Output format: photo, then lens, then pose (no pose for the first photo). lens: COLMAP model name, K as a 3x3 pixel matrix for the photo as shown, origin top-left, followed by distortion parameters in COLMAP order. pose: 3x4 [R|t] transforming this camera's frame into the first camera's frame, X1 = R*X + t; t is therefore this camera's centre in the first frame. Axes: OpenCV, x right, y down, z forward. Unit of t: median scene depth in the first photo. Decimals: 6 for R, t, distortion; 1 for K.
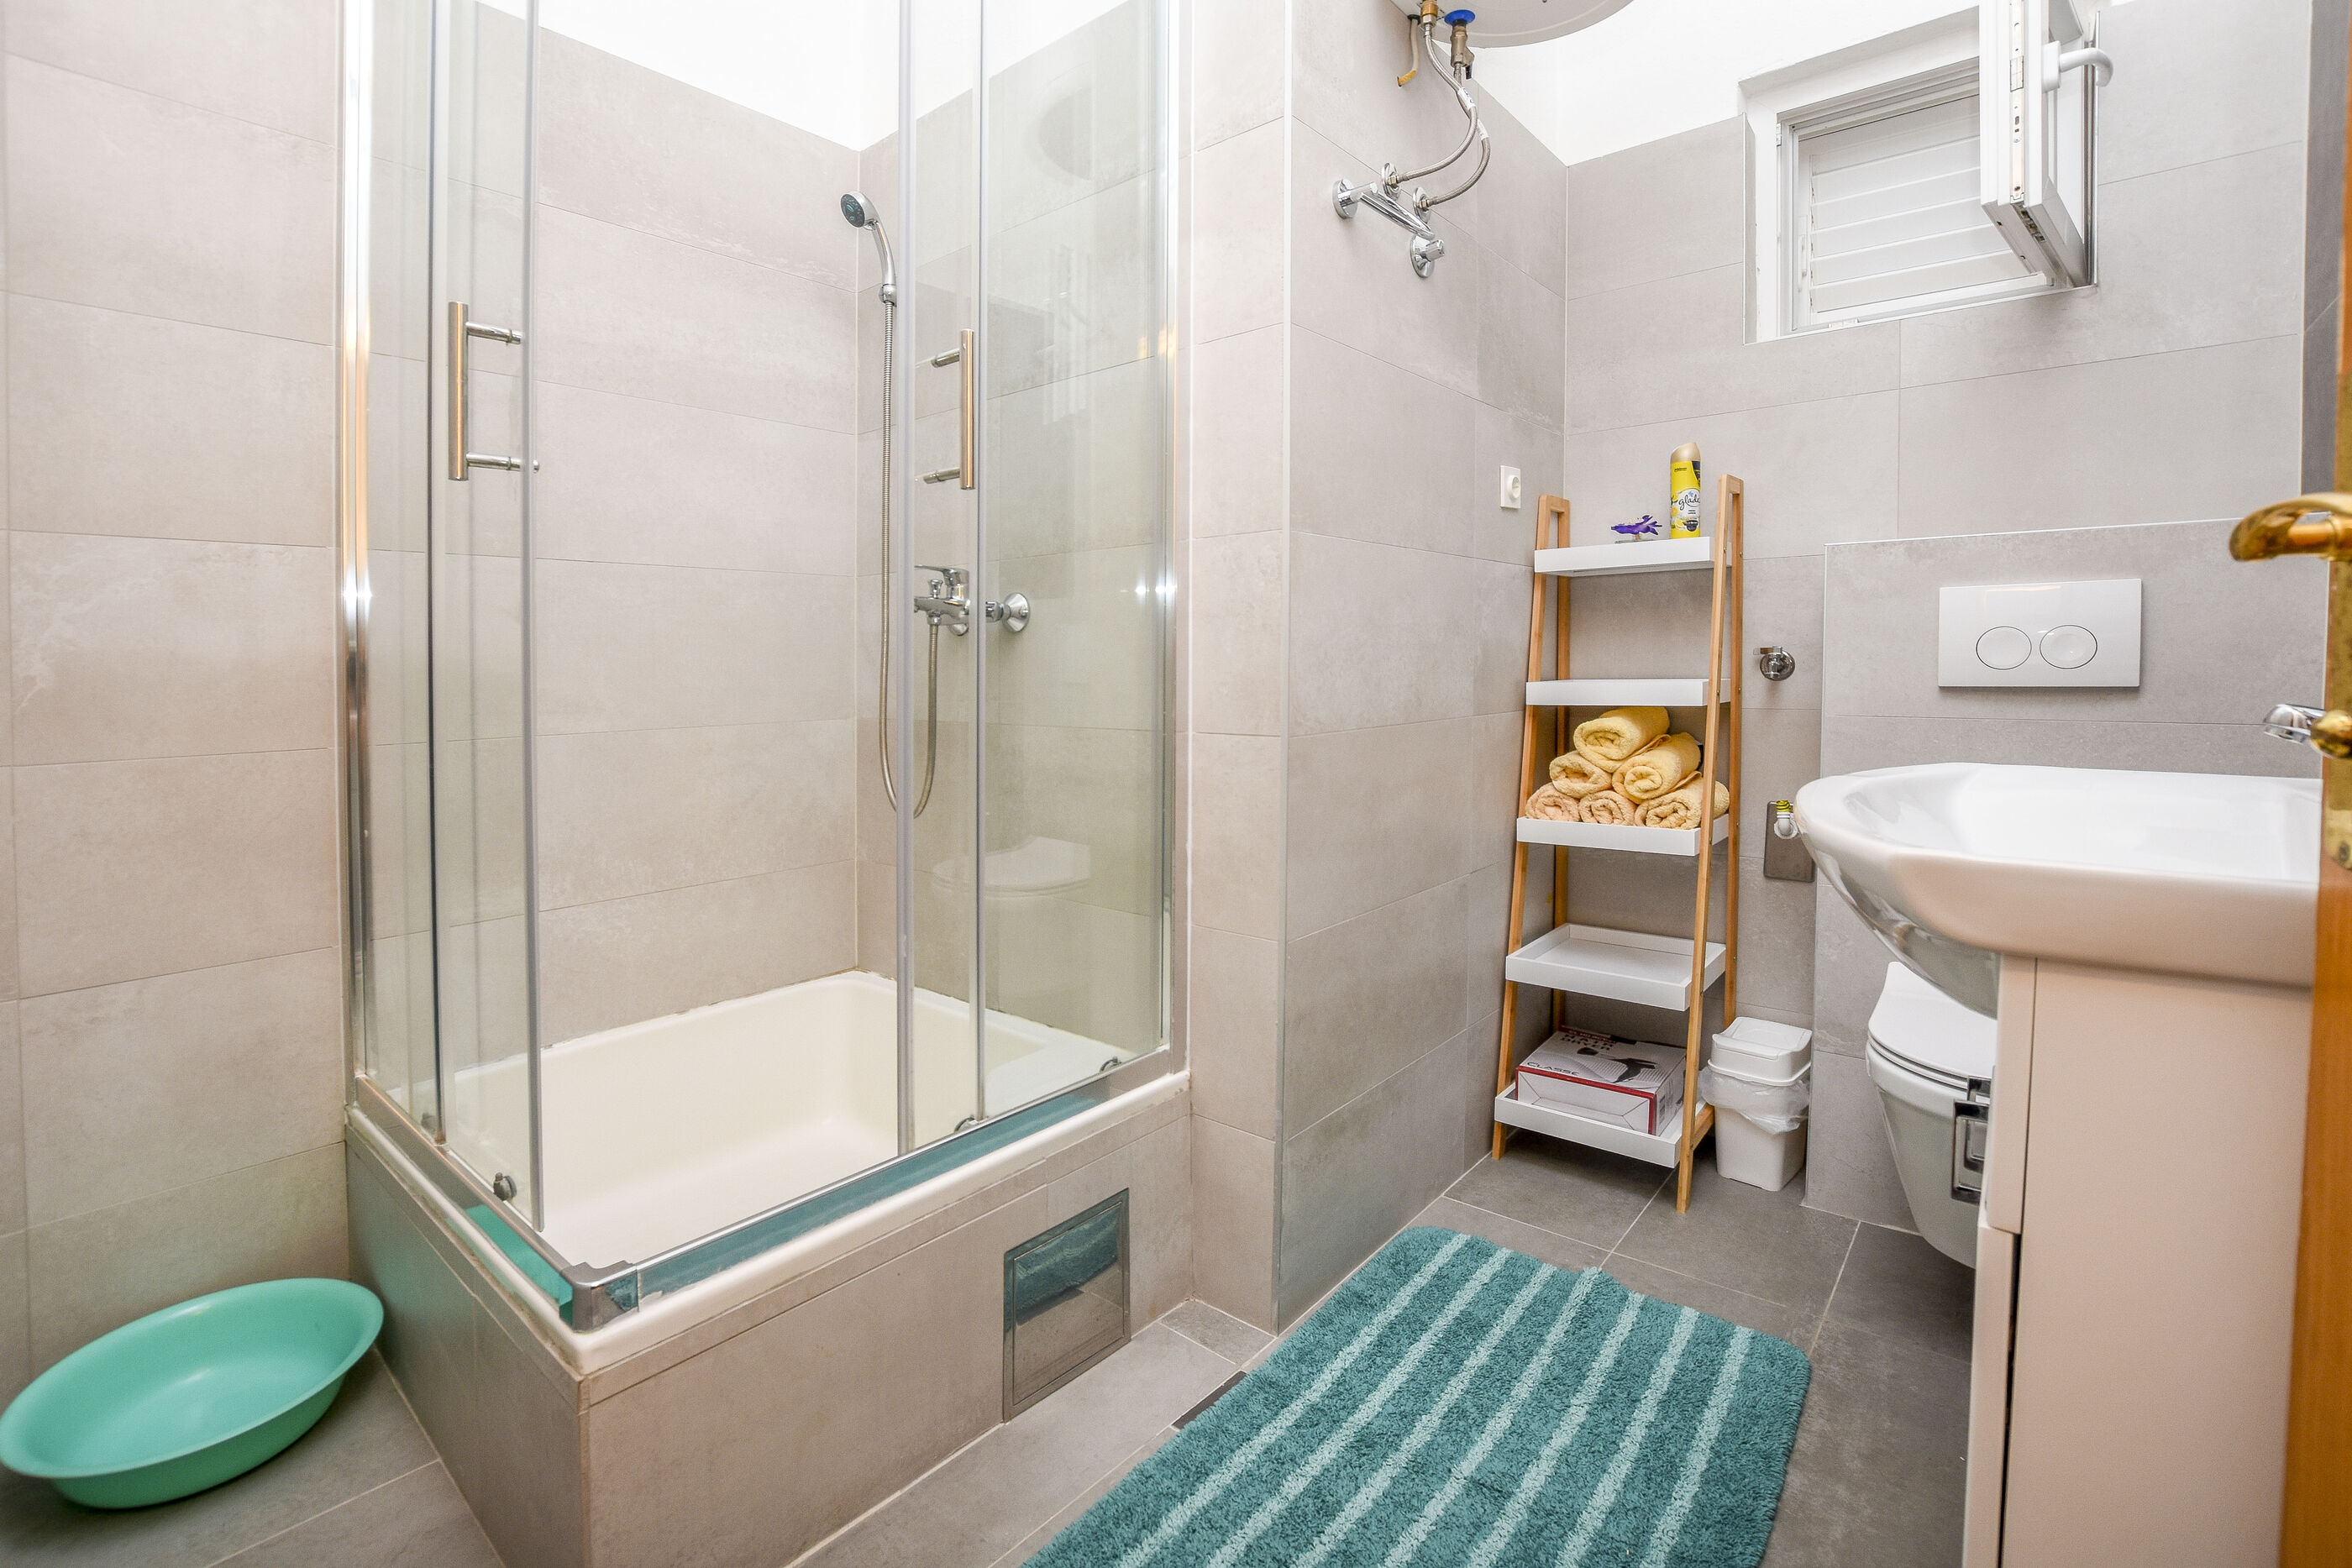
lens RADIAL K [[1072.1, 0, 1159.2], [0, 1072.1, 707.9], [0, 0, 1]] dist [-0.033029, 0.006132]
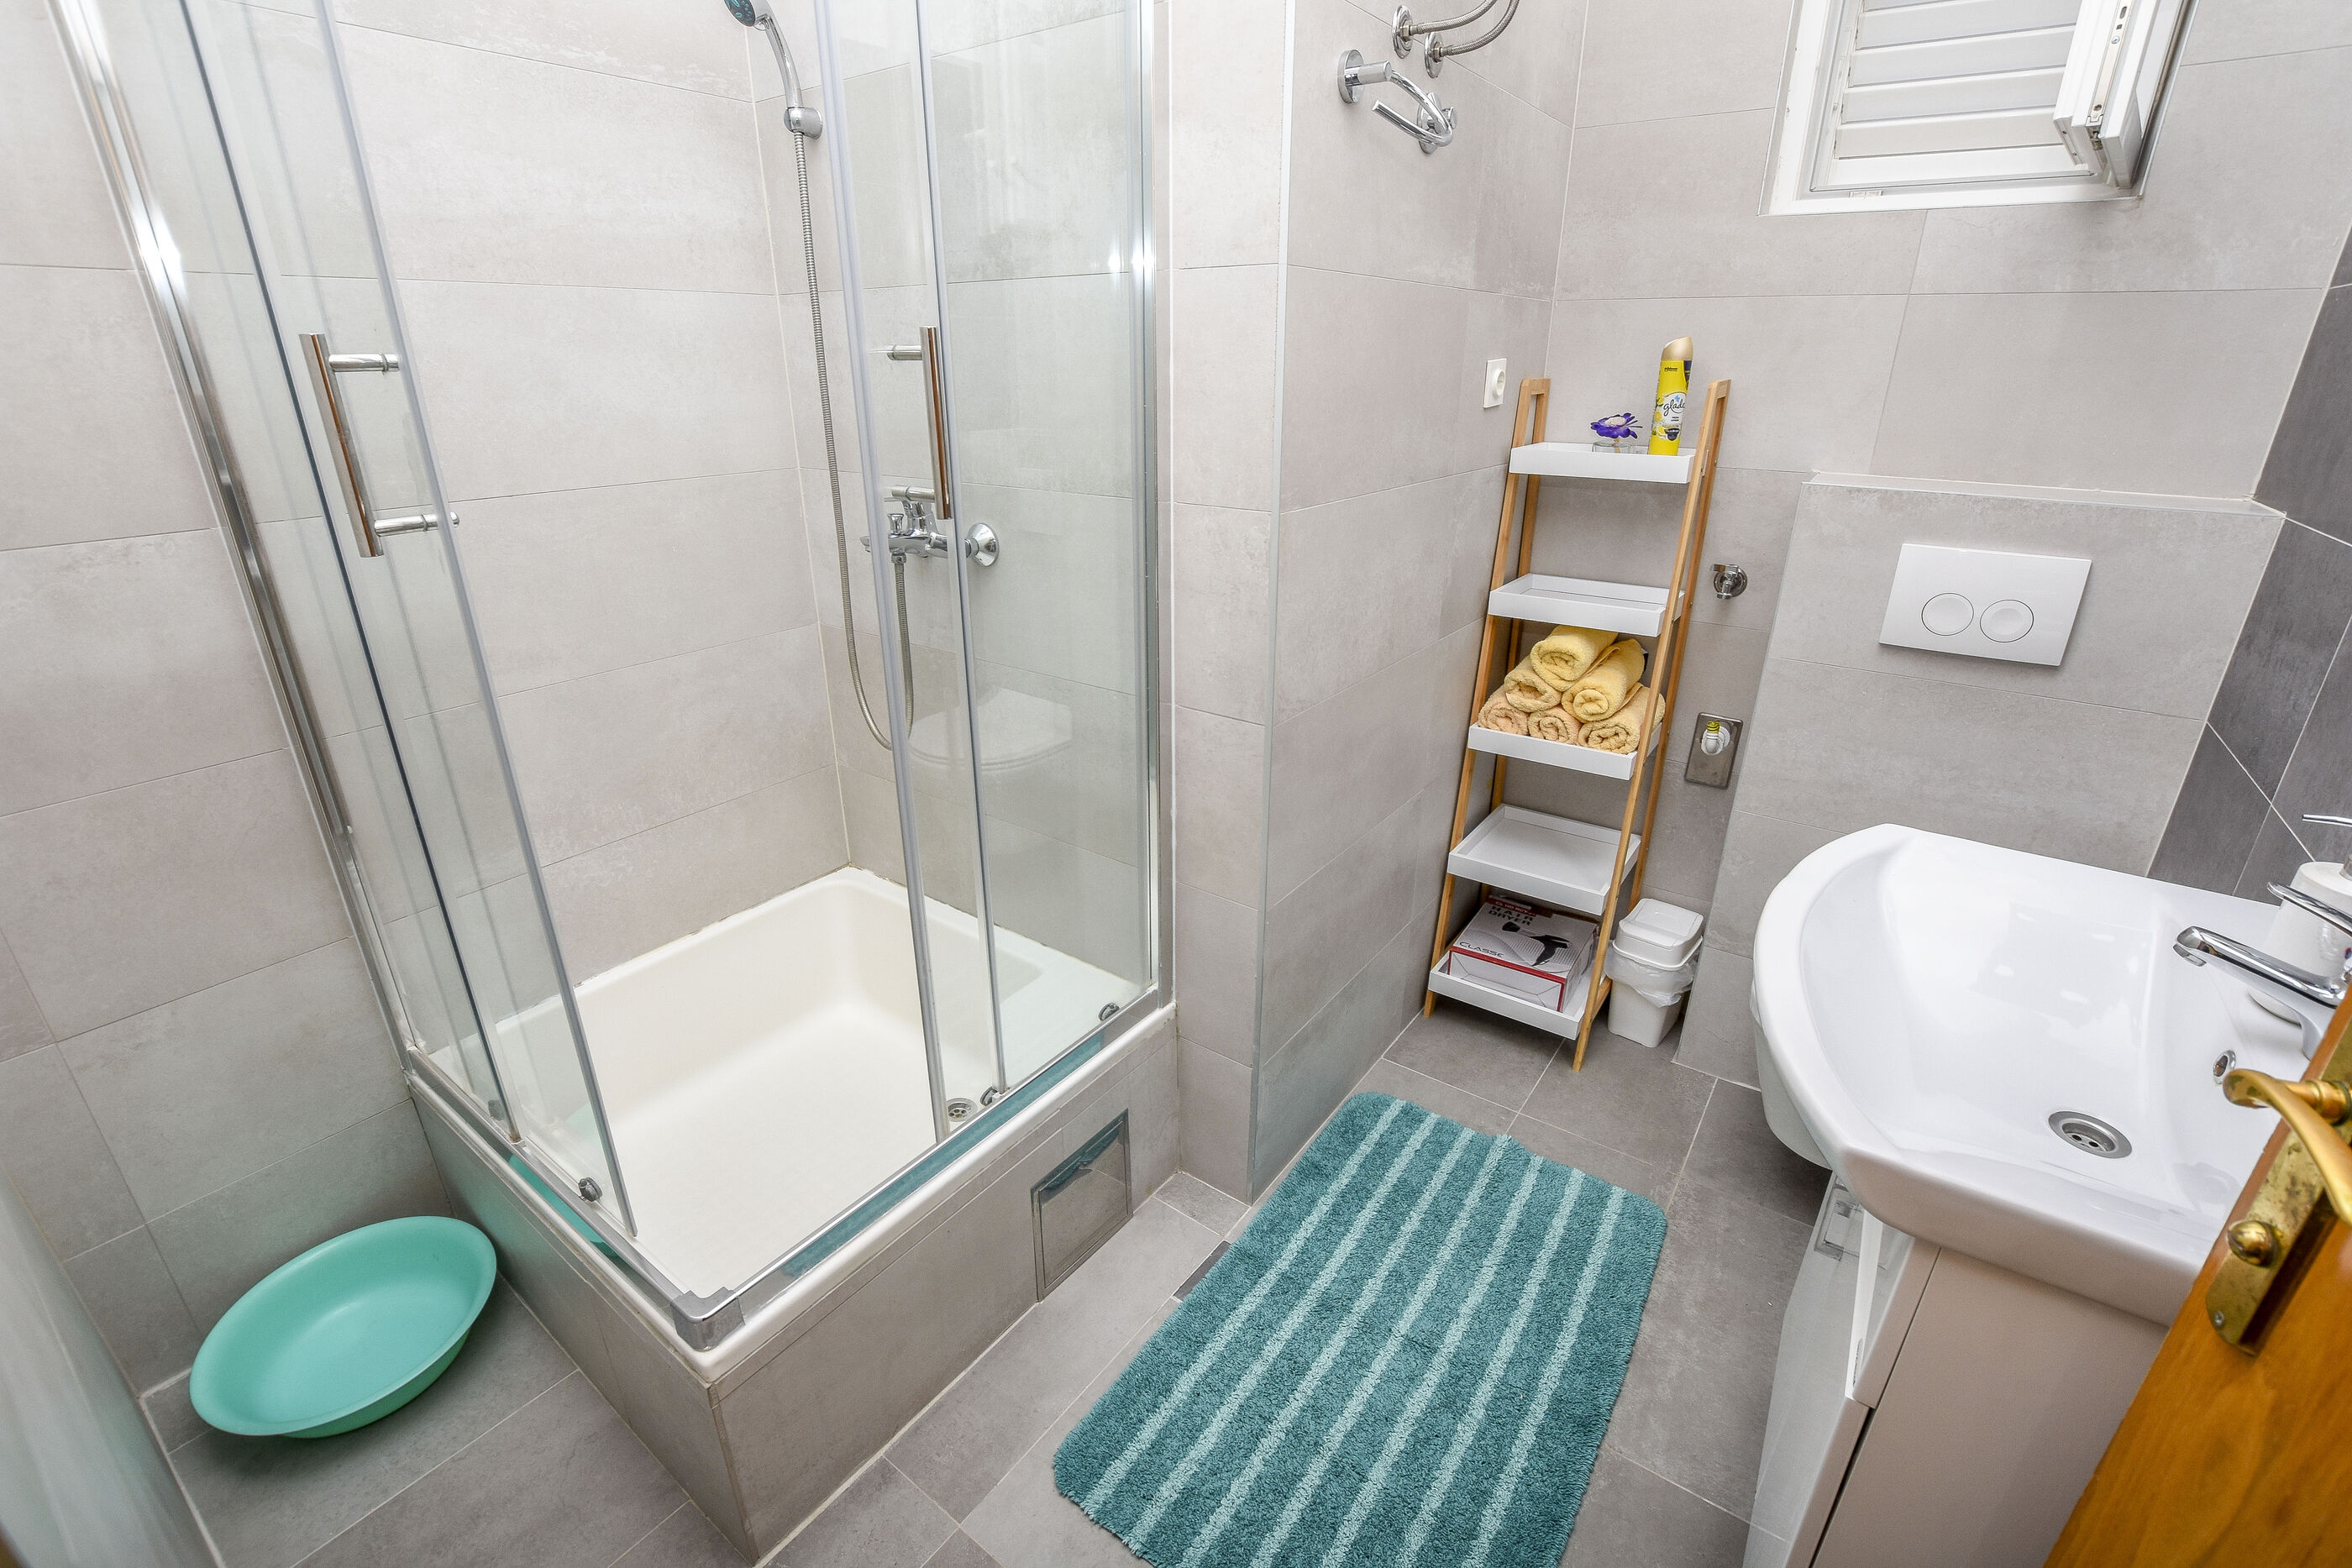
lens RADIAL K [[1020.6, 0, 1172.8], [0, 1020.6, 787.4], [0, 0, 1]] dist [-0.027278, 0.003017]
pose [[0.996728, -0.031072, 0.074622, -0.047133], [0.002437, 0.934300, 0.356479, -0.253383], [-0.080795, -0.355131, 0.931319, 0.068937]]
